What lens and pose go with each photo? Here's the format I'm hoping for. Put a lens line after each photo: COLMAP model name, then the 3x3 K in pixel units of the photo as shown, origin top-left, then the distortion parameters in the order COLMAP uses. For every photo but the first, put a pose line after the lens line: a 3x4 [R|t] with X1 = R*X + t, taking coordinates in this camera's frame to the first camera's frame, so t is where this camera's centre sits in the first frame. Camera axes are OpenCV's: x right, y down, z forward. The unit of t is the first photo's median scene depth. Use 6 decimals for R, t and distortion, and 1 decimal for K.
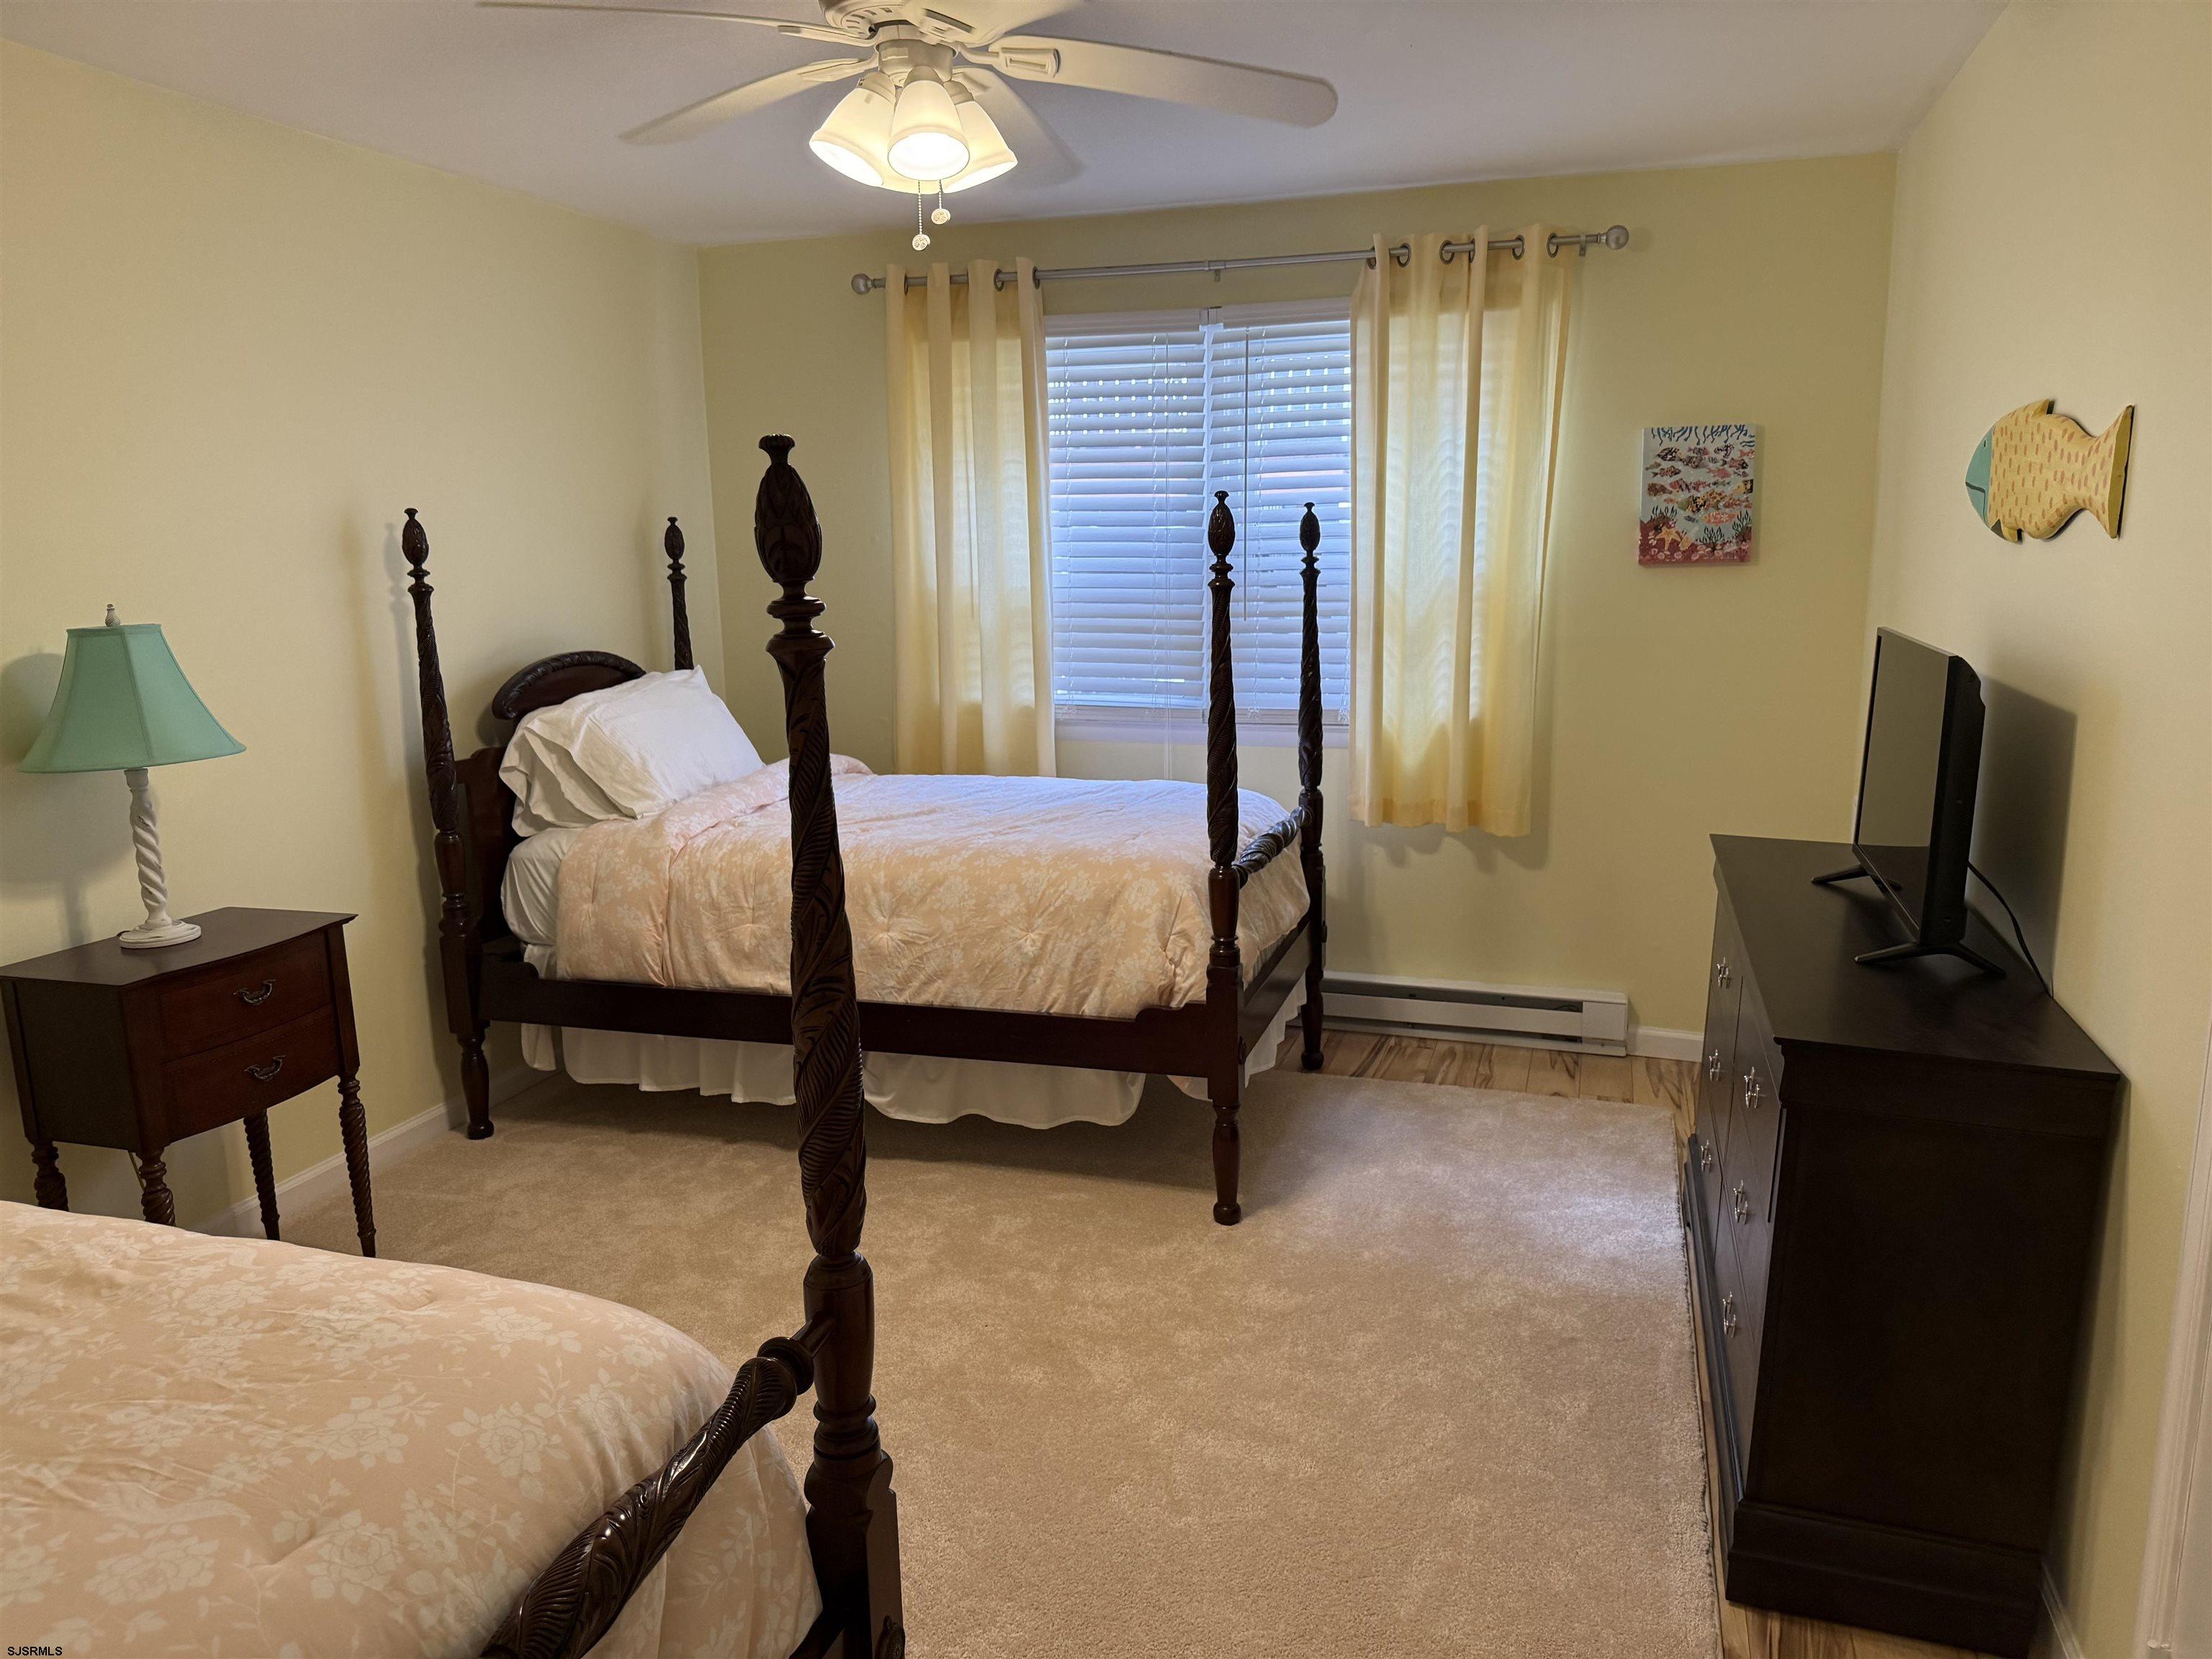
lens RADIAL K [[1582.3, 0, 1075.9], [0, 1582.3, 829.5], [0, 0, 1]] dist [0.056306, -0.108571]
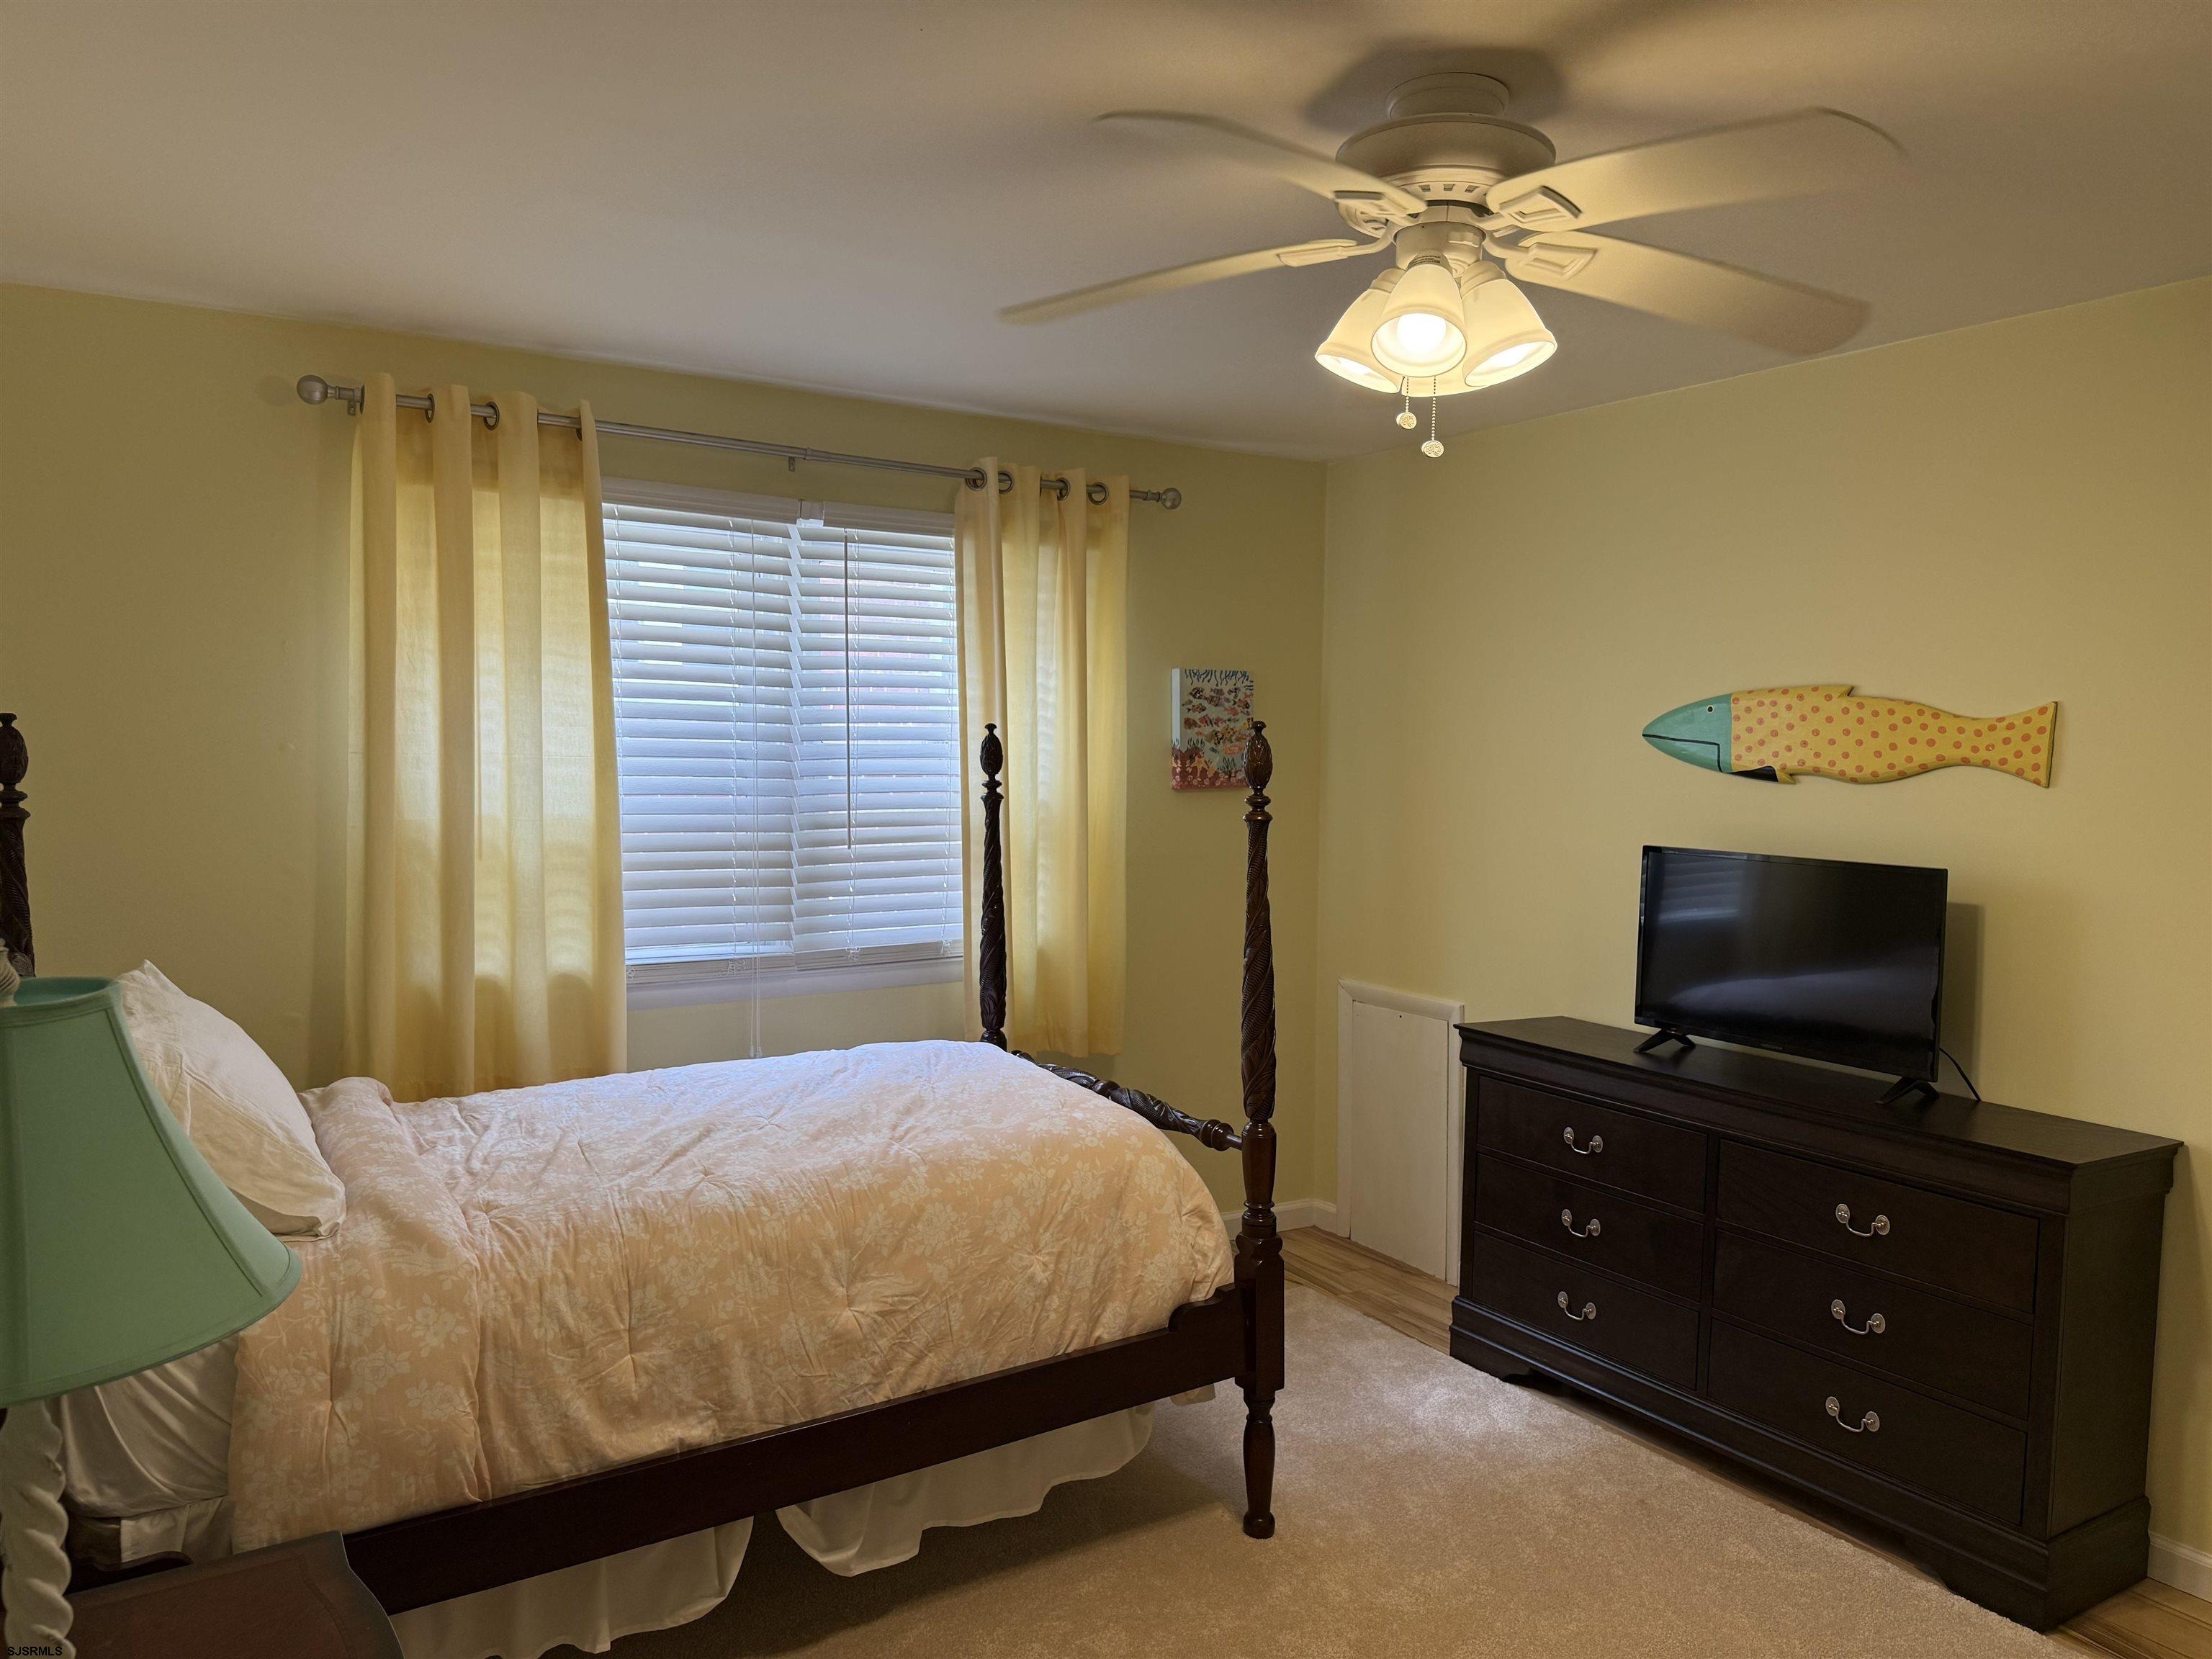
lens RADIAL K [[1541.5, 0, 1130.8], [0, 1541.5, 801.9], [0, 0, 1]] dist [0.142472, -0.318127]
pose [[0.613949, -0.009220, 0.789292, -0.573551], [0.120600, 0.989288, -0.082252, -0.083703], [-0.780078, 0.145687, 0.608484, 0.426594]]
